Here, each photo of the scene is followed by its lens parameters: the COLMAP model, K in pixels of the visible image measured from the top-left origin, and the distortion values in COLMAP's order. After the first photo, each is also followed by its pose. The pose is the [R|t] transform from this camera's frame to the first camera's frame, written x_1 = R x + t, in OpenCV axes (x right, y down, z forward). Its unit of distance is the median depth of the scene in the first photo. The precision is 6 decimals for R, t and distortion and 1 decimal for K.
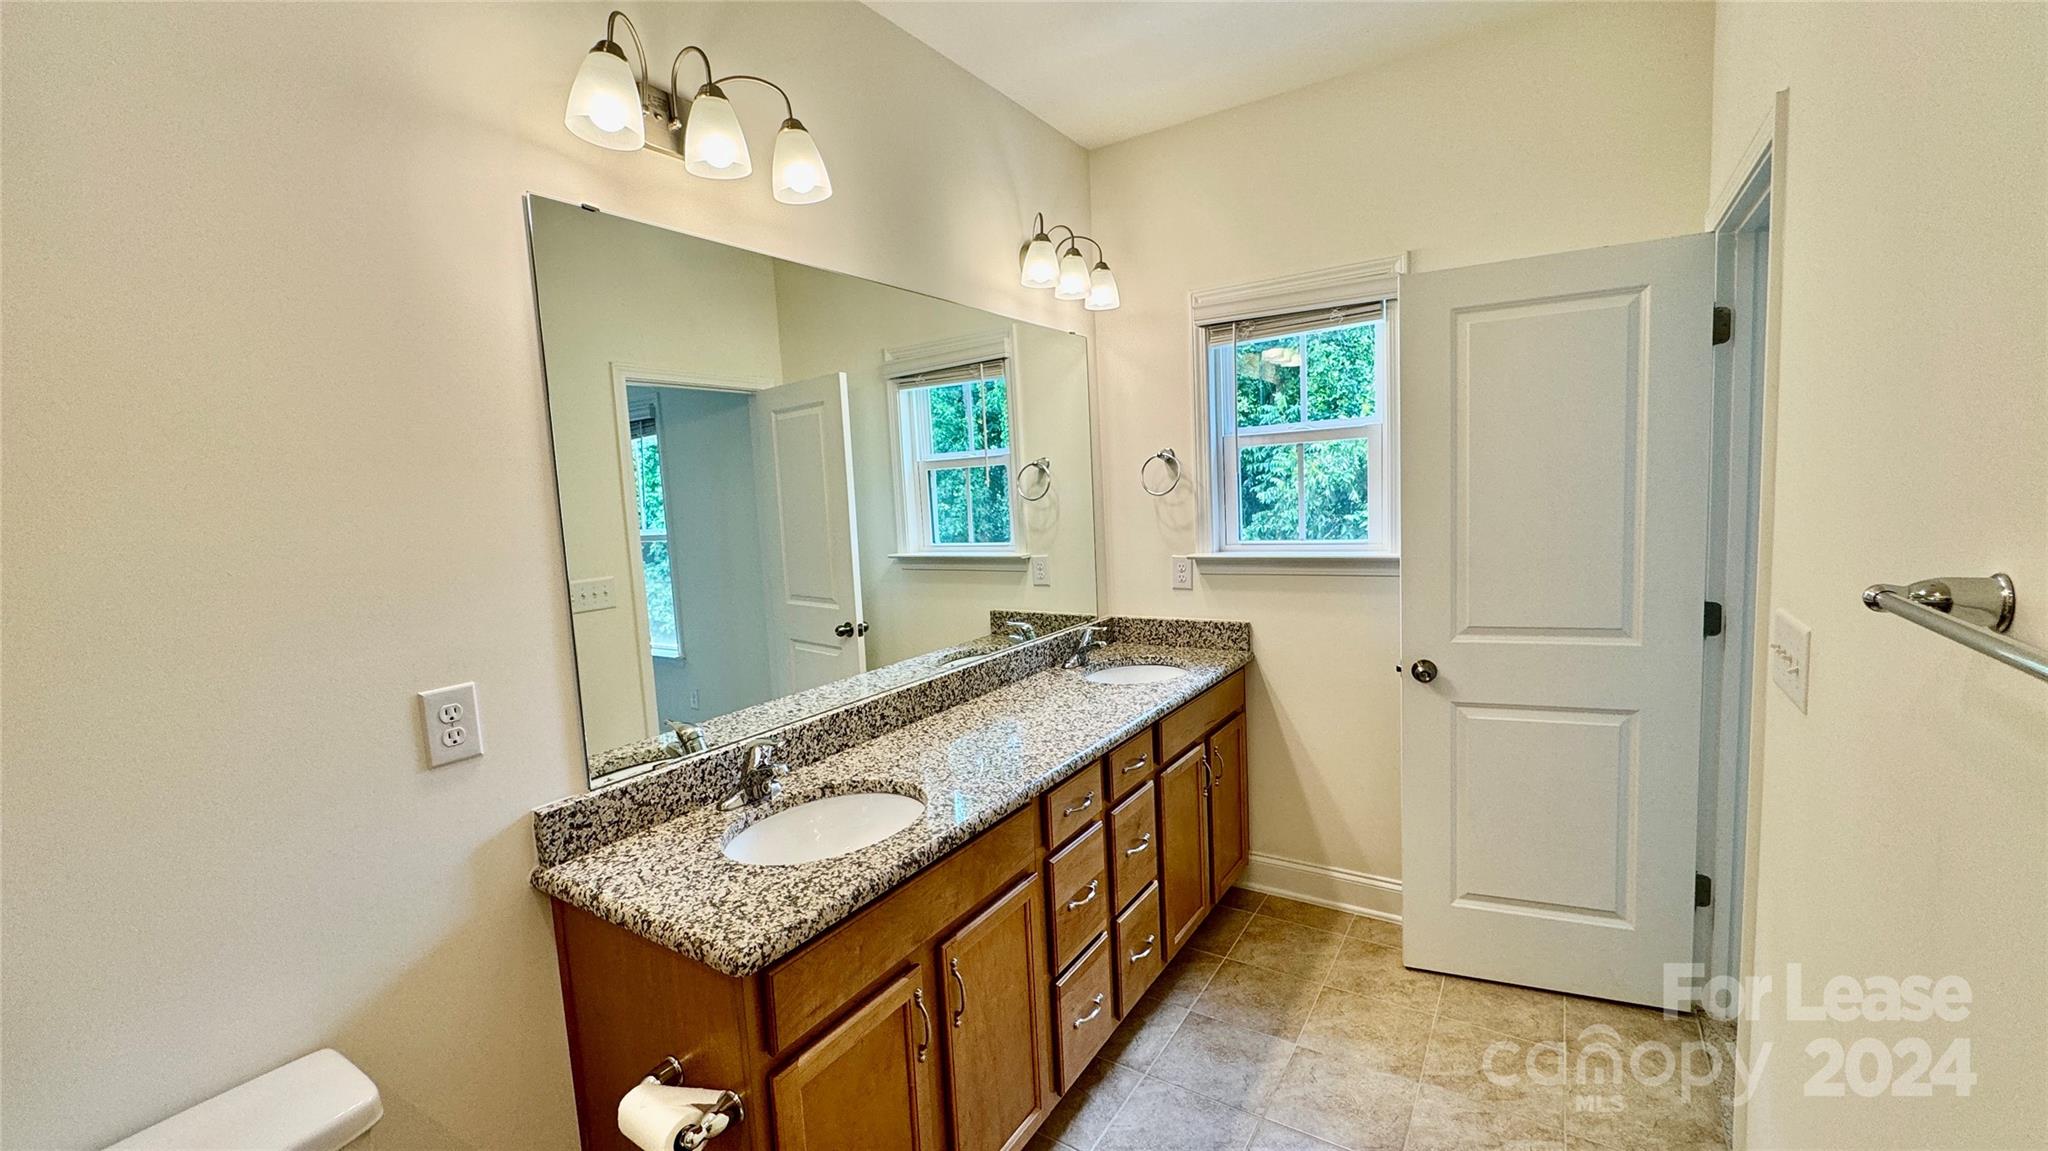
lens RADIAL K [[821.0, 0, 1020.7], [0, 821.0, 574.6], [0, 0, 1]] dist [-0.005351, 0.000848]
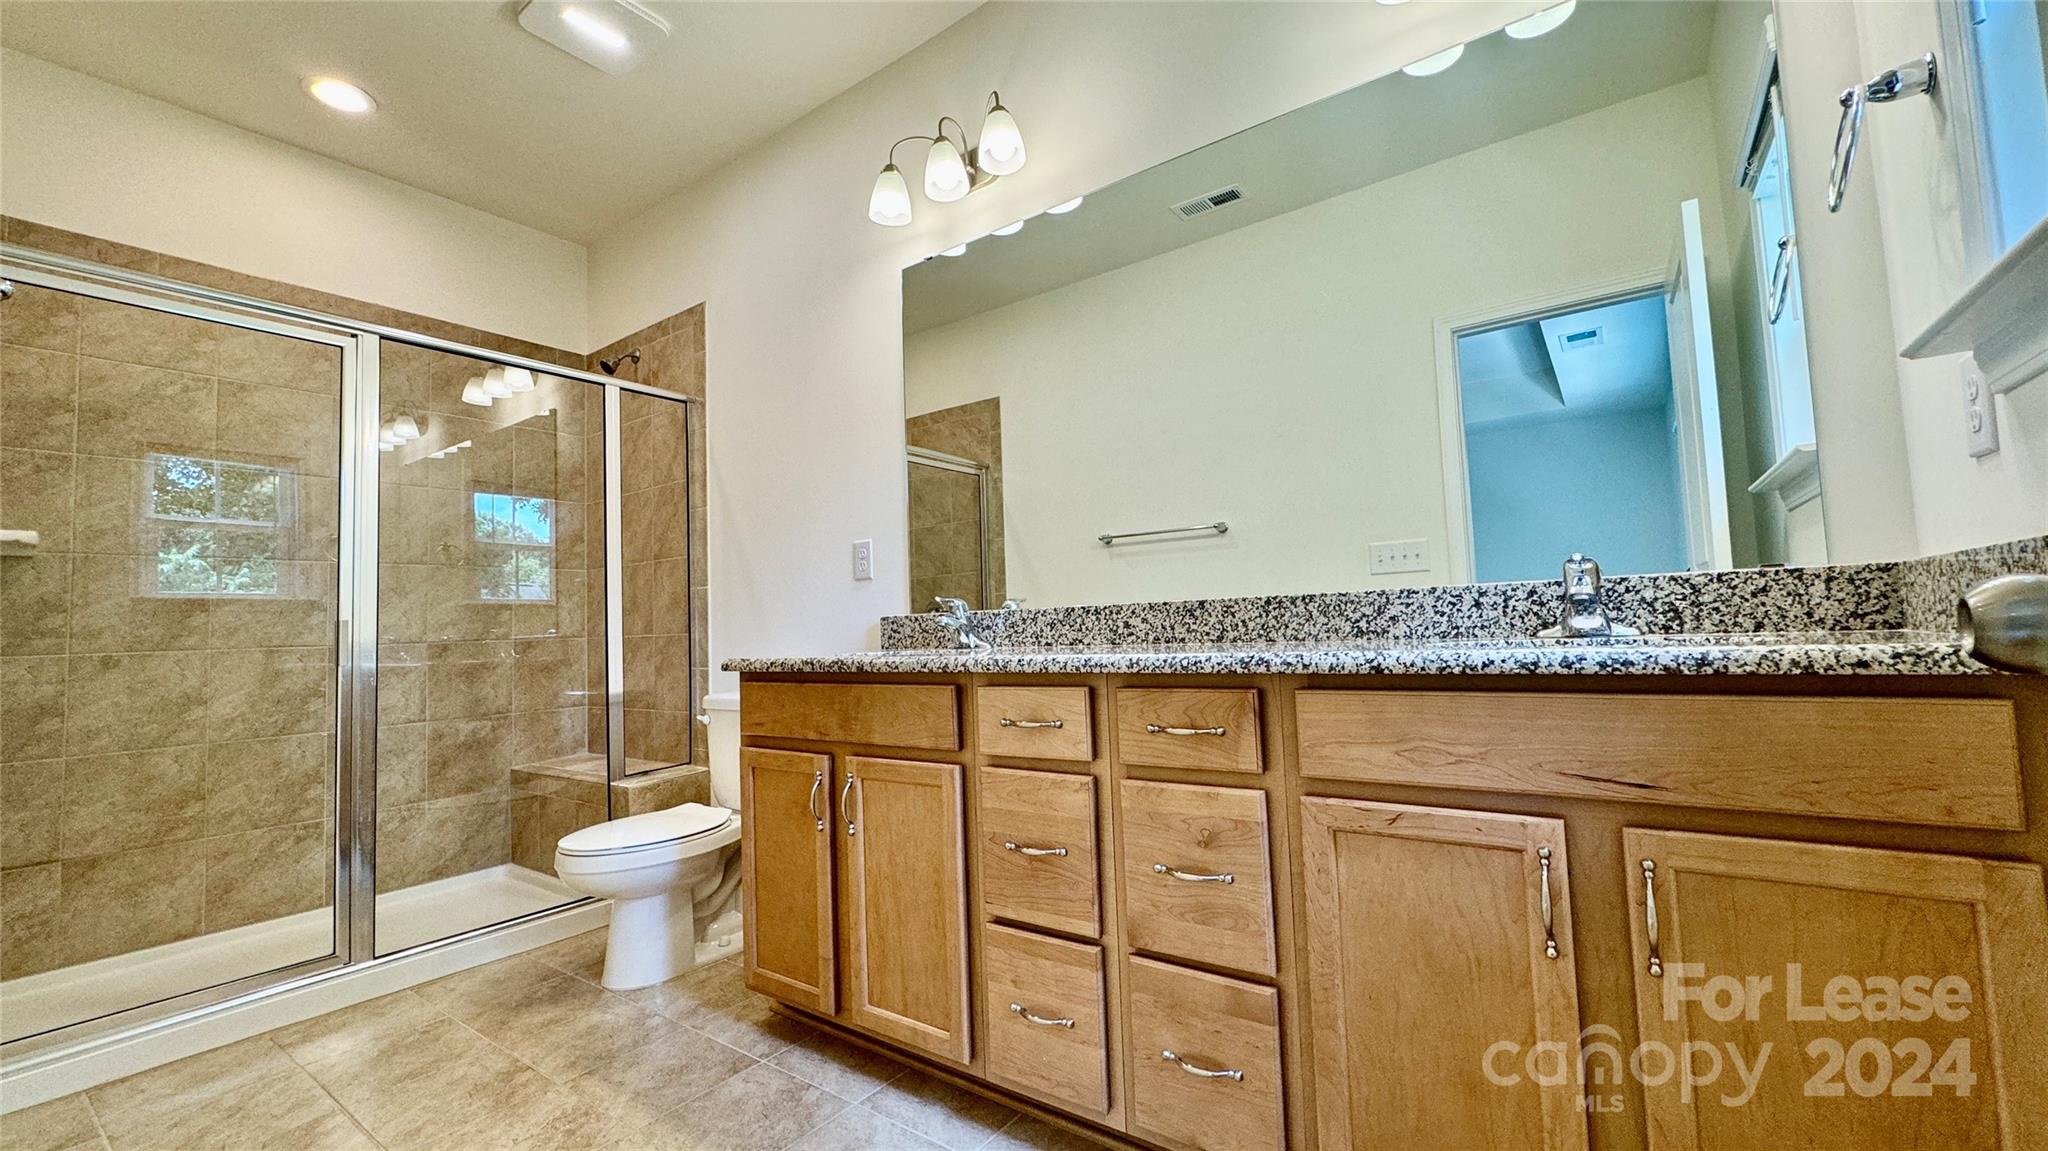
lens RADIAL K [[821.0, 0, 1024.9], [0, 821.0, 573.2], [0, 0, 1]] dist [-0.005351, 0.000848]
pose [[-0.048695, -0.010420, -0.998759, 0.815335], [-0.061997, 0.998049, -0.007390, 0.134787], [0.996888, 0.061560, -0.049246, 0.973584]]
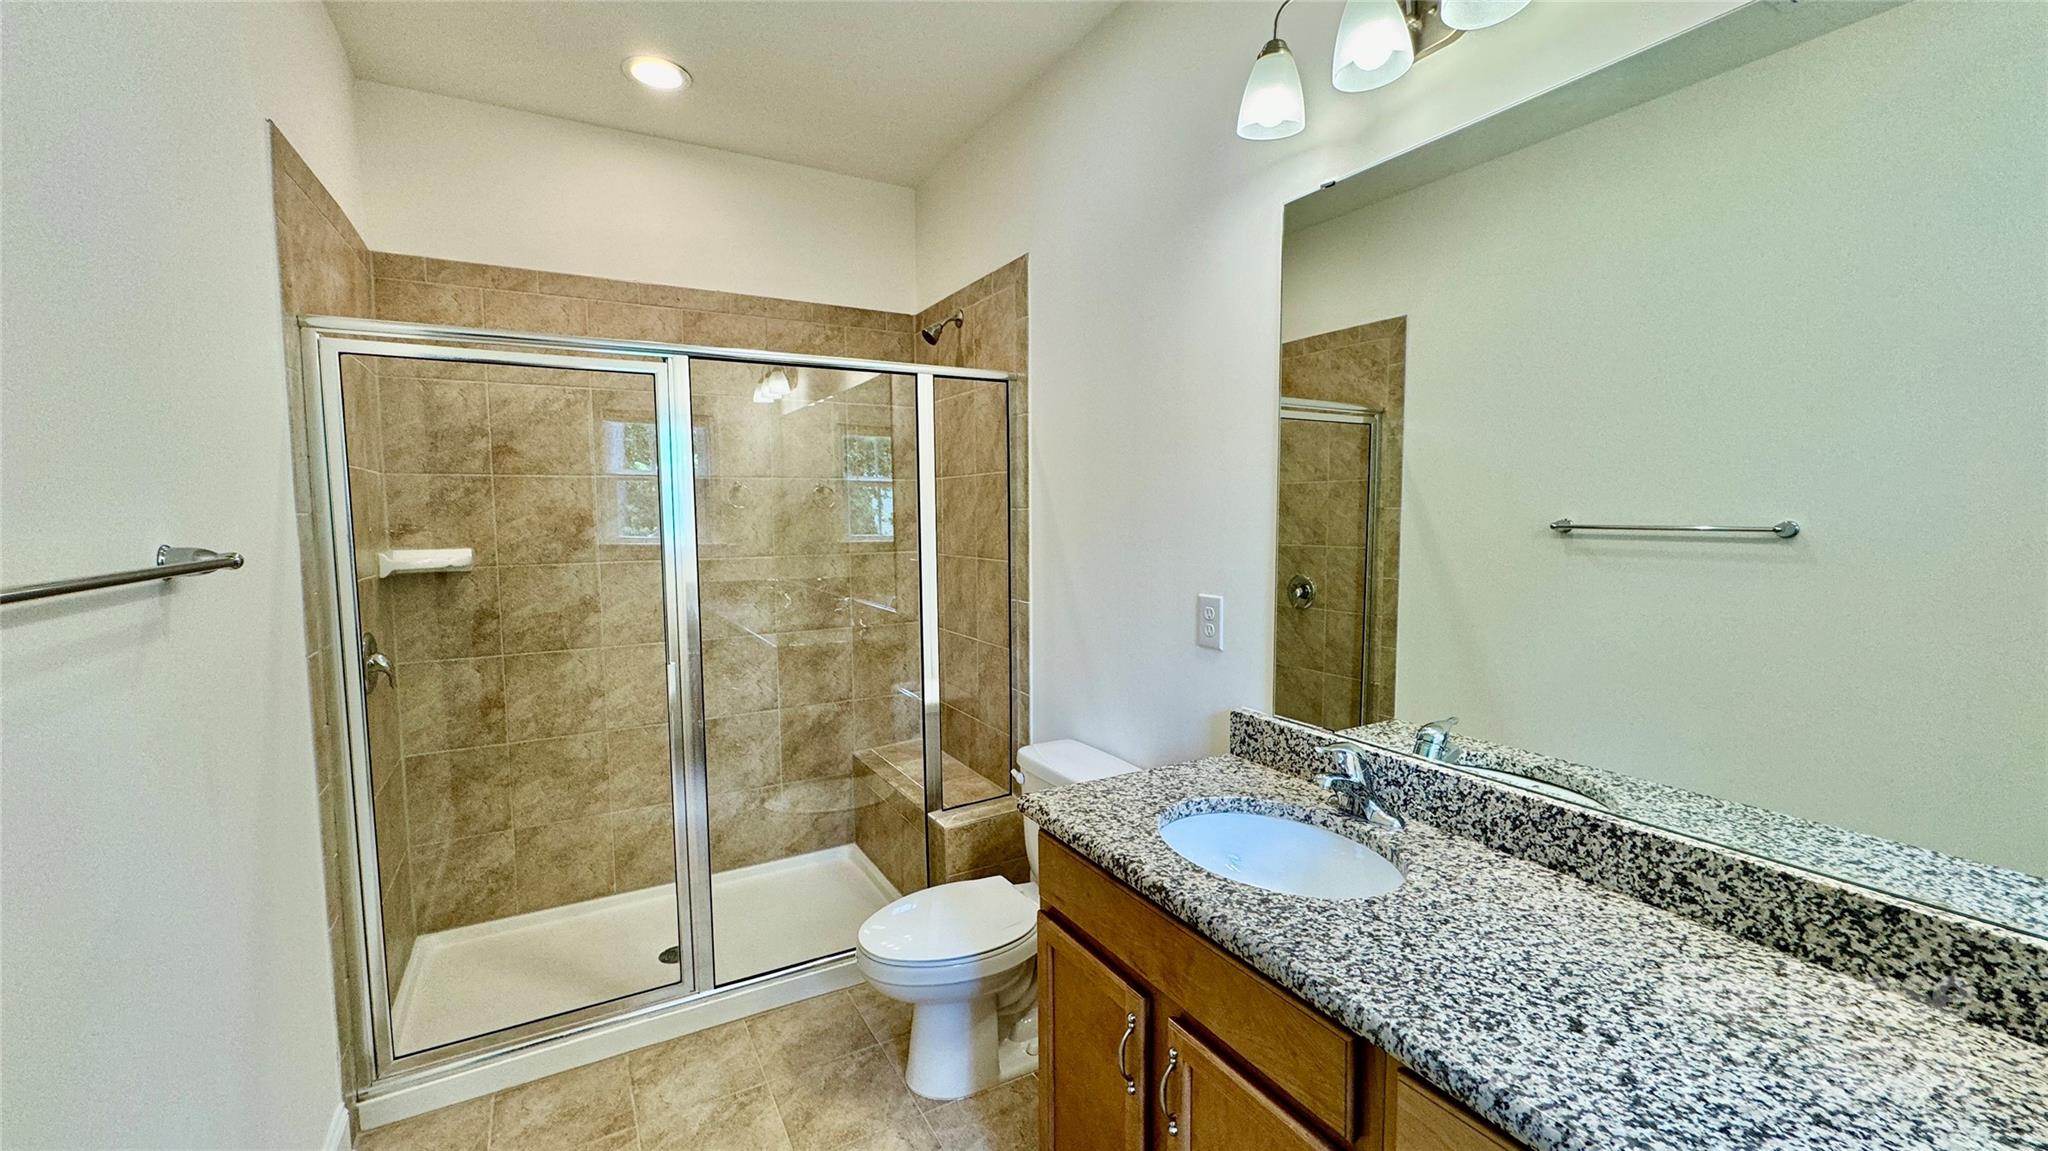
lens RADIAL K [[821.0, 0, 1017.3], [0, 821.0, 576.4], [0, 0, 1]] dist [-0.005351, 0.000848]
pose [[-0.461972, 0.128082, -0.877597, 0.476400], [-0.059382, 0.982830, 0.174700, -0.084733], [0.884904, 0.132820, -0.446434, 0.876562]]
